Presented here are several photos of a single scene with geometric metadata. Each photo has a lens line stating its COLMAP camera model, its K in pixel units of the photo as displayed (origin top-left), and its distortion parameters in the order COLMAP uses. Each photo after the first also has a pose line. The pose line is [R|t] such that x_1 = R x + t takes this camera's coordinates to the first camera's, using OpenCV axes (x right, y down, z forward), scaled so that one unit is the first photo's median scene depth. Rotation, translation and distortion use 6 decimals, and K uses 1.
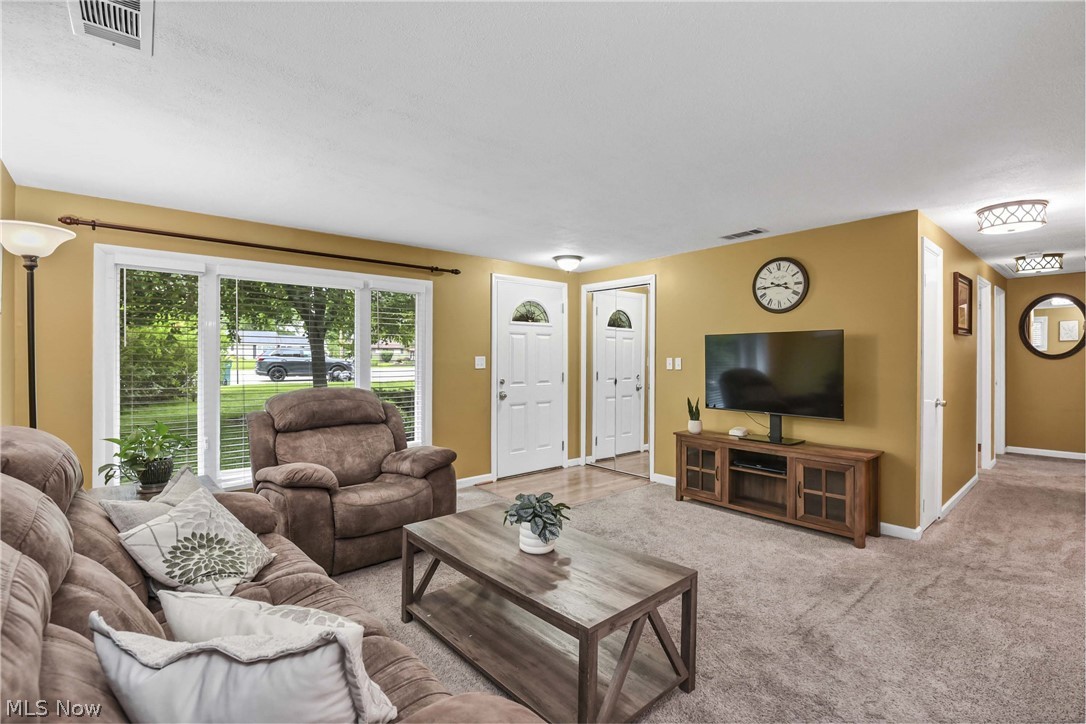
lens RADIAL K [[484.9, 0, 543.4], [0, 484.9, 359.6], [0, 0, 1]] dist [-0.001042, -0.014455]
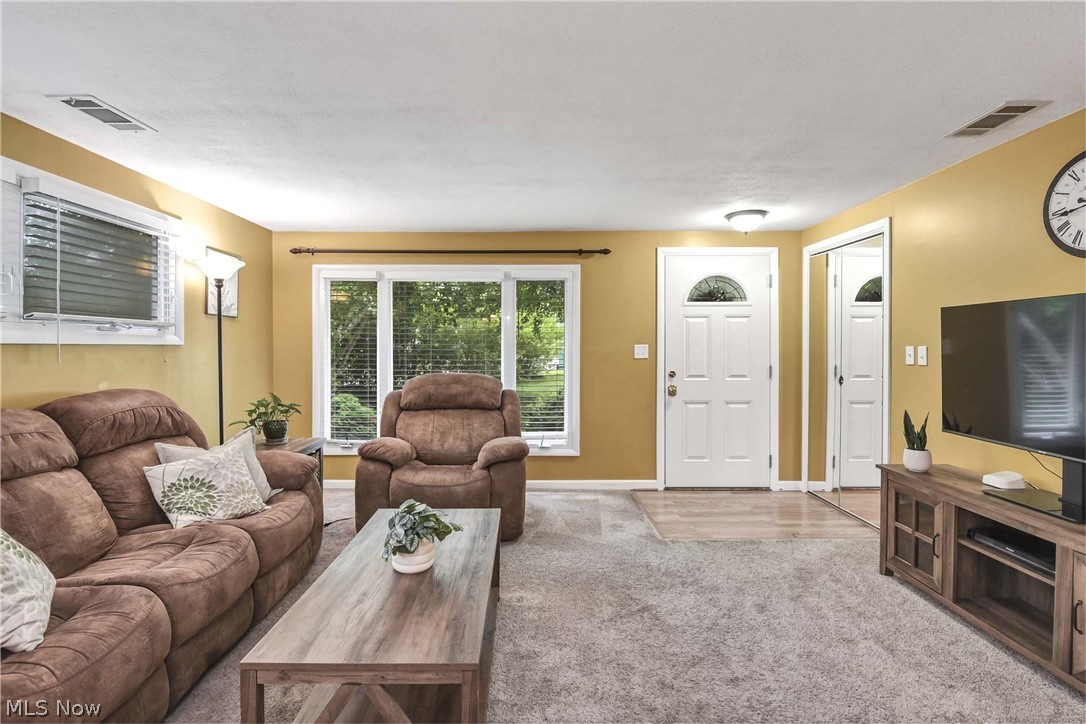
lens RADIAL K [[494.1, 0, 537.0], [0, 494.1, 349.3], [0, 0, 1]] dist [-0.000723, -0.010681]
pose [[0.759167, 0.004481, -0.650881, 0.361461], [-0.002160, 0.999988, 0.004365, -0.001383], [0.650893, -0.001908, 0.759167, 0.233827]]
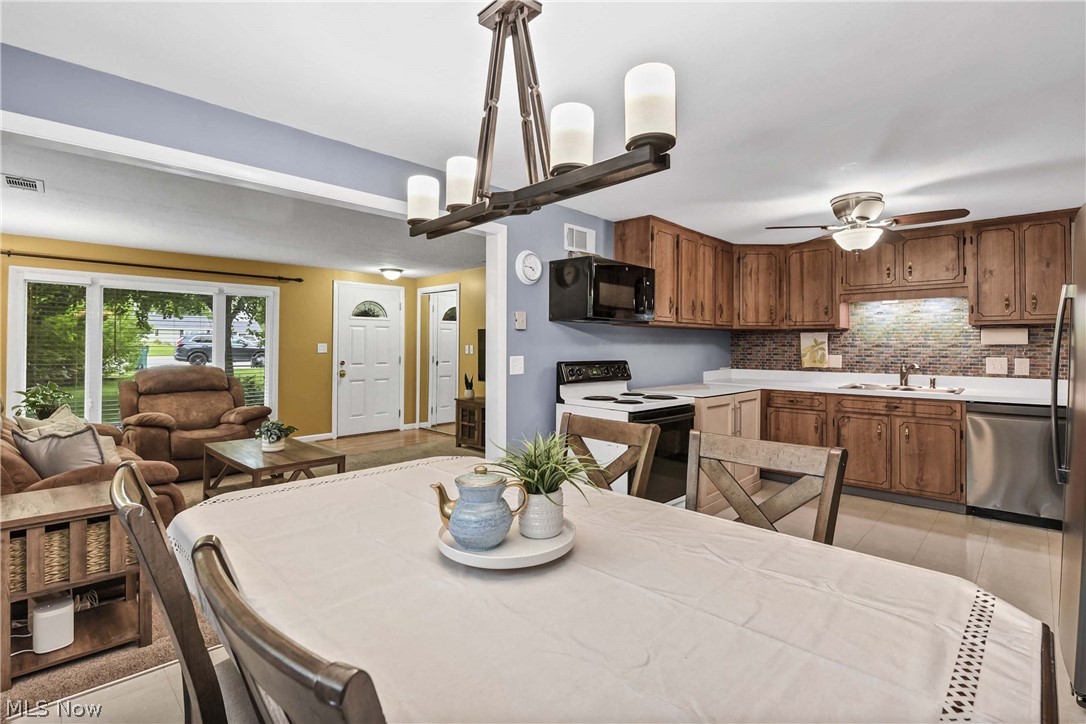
lens RADIAL K [[491.8, 0, 548.1], [0, 491.8, 339.5], [0, 0, 1]] dist [-0.011101, -0.006468]
pose [[0.994915, 0.005249, 0.100586, 0.406983], [-0.003790, 0.999885, -0.014690, -0.000081], [-0.100651, 0.014234, 0.994820, -0.456254]]
